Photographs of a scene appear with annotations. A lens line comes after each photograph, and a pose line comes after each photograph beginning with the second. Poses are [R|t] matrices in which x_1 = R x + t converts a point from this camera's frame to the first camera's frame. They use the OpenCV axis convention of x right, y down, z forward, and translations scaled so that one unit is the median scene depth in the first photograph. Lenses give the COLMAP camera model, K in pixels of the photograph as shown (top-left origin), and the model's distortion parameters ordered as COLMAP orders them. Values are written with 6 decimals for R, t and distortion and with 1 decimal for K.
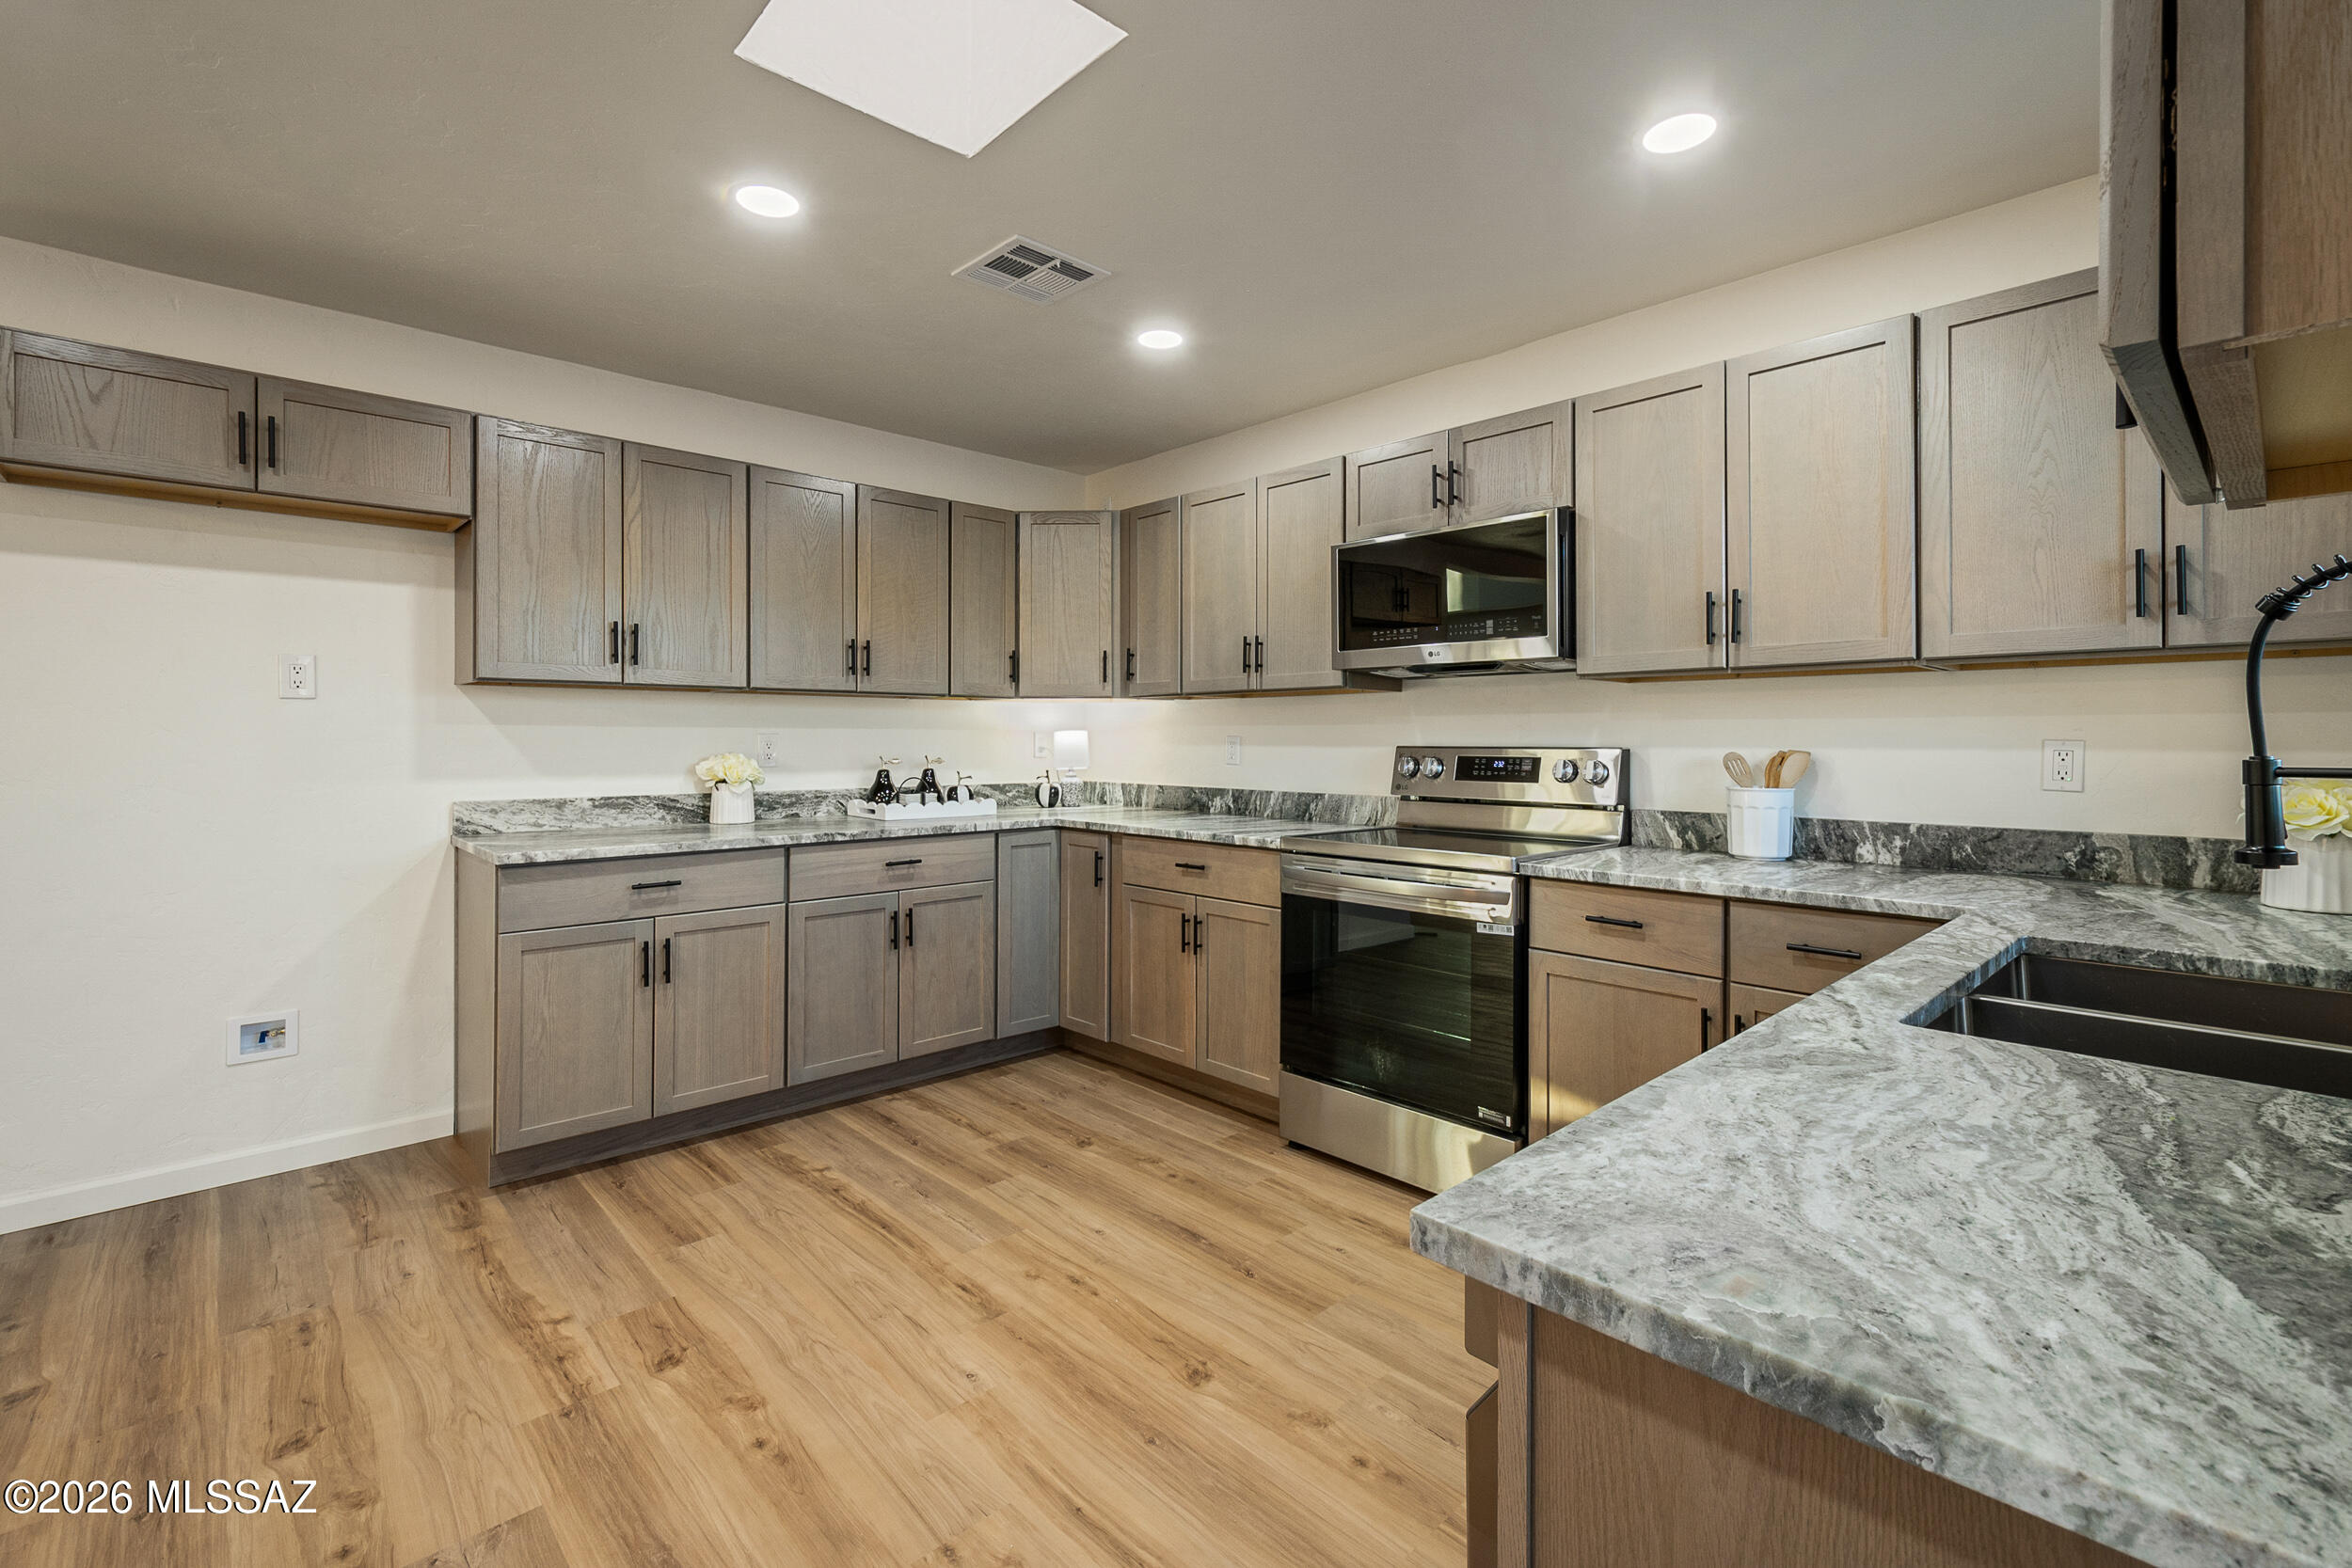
lens RADIAL K [[1037.5, 0, 1195.3], [0, 1037.5, 729.3], [0, 0, 1]] dist [0.000178, 0.000152]
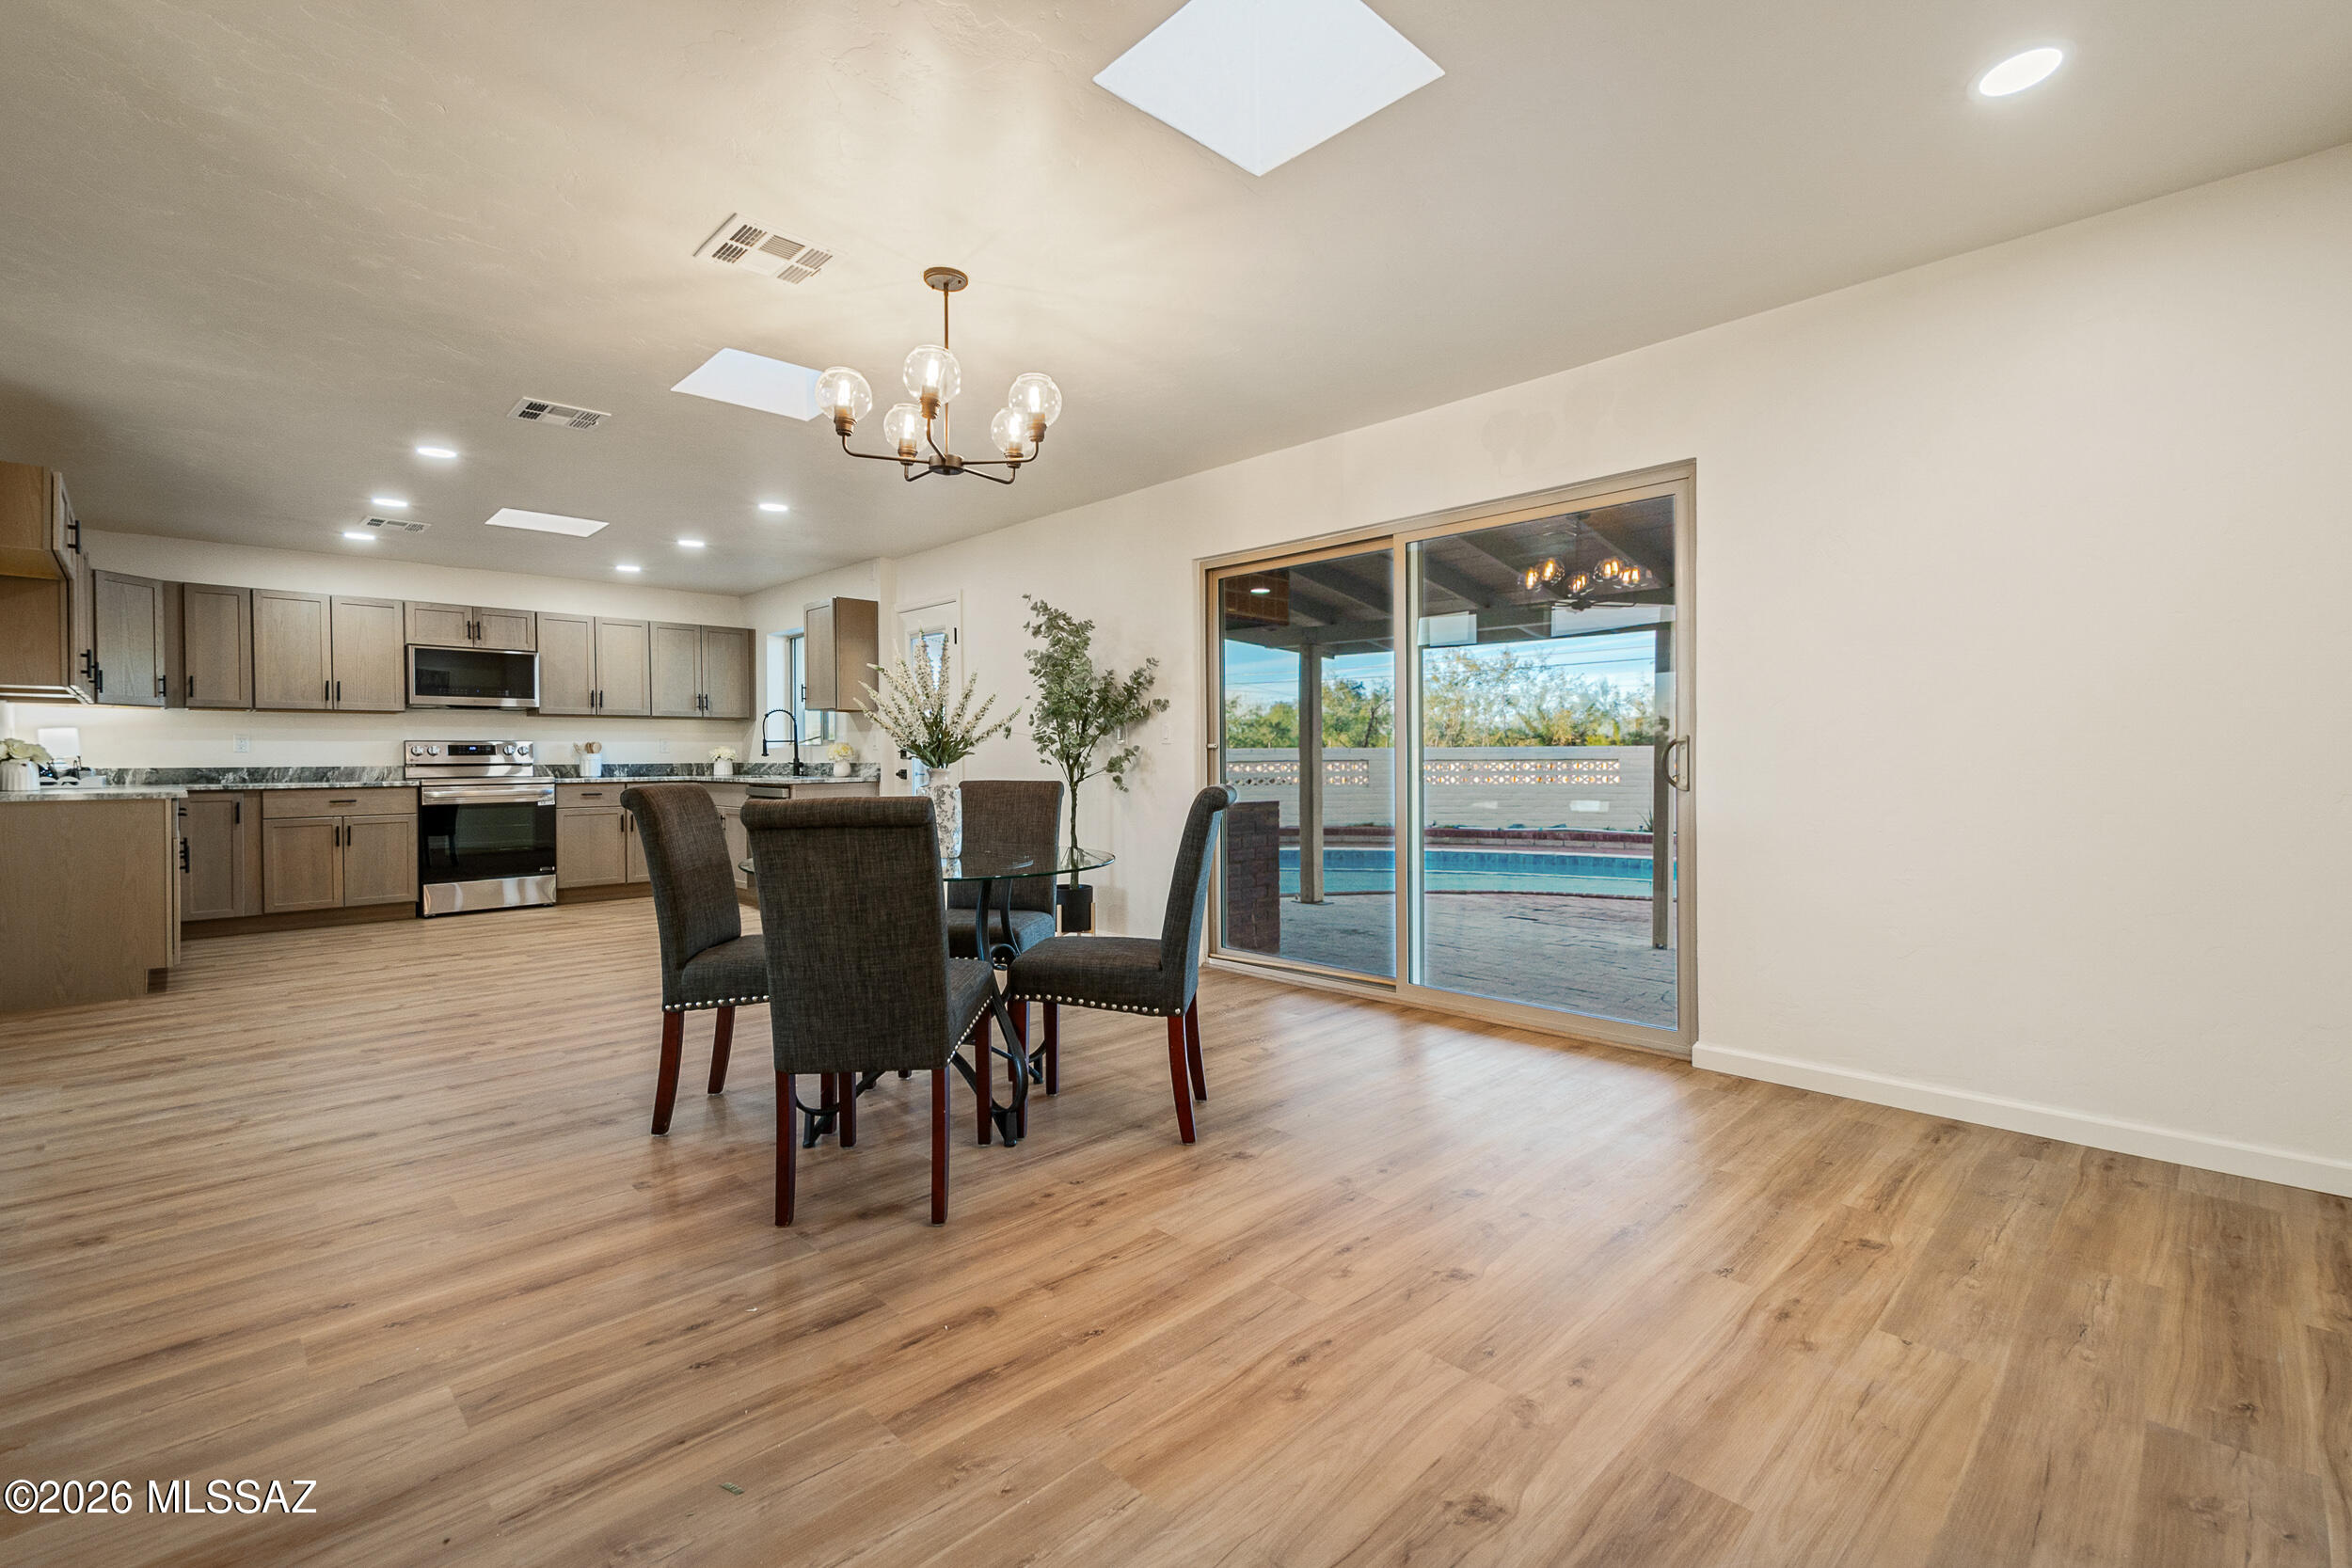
lens RADIAL K [[1037.5, 0, 1177.5], [0, 1037.5, 767.8], [0, 0, 1]] dist [0.000178, 0.000152]
pose [[-0.013368, -0.015096, 0.999797, -2.091979], [-0.006087, 0.999869, 0.015016, 0.033604], [-0.999892, -0.005885, -0.013458, -0.564141]]
